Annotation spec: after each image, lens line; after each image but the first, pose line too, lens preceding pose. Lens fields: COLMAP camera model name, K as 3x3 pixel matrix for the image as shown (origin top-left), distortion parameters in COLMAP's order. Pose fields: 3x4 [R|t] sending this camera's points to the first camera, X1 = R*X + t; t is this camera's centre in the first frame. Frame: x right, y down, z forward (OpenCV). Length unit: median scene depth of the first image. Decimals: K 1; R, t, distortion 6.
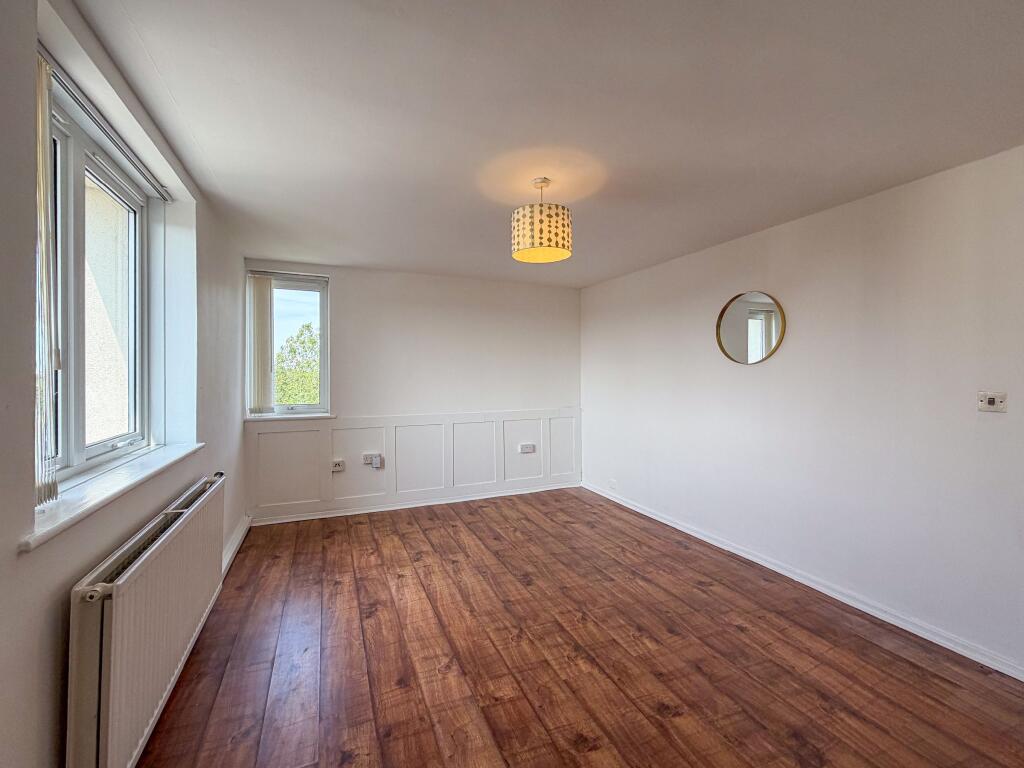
lens RADIAL K [[425.7, 0, 510.7], [0, 425.7, 376.3], [0, 0, 1]] dist [0.000008, -0.000059]
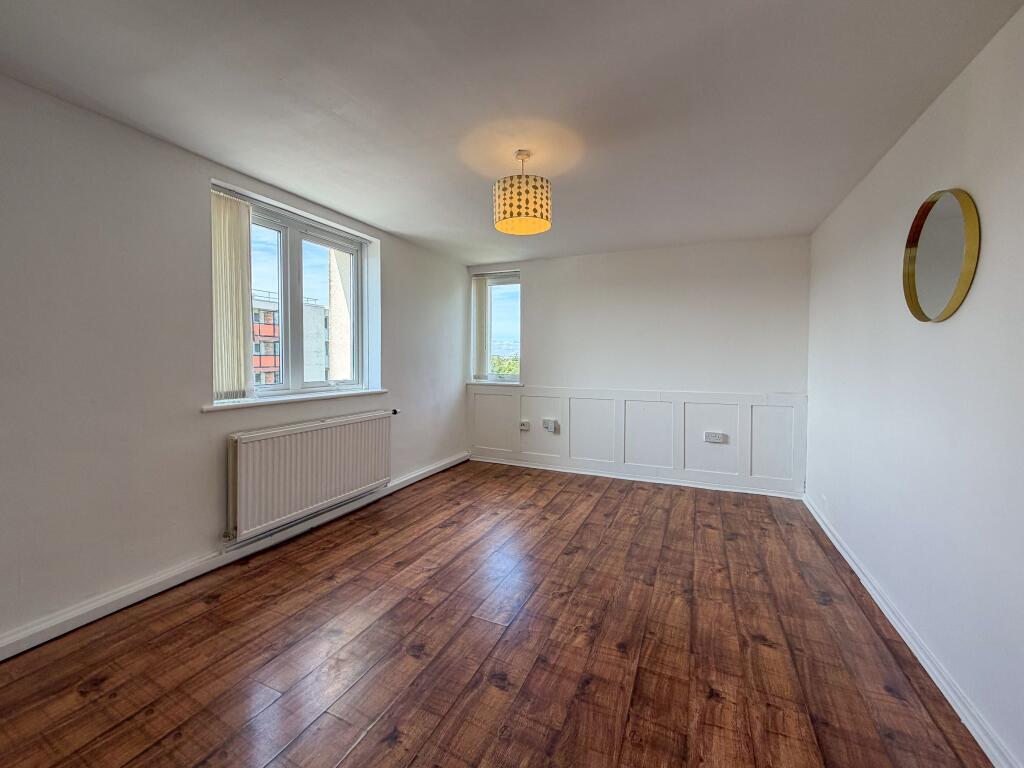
lens RADIAL K [[423.6, 0, 511.2], [0, 423.6, 371.4], [0, 0, 1]] dist [-0.001752, 0.000022]
pose [[0.675188, 0.027234, -0.737142, 0.543117], [-0.008920, 0.999547, 0.028759, 0.024853], [0.737591, -0.012843, 0.675125, 0.187416]]
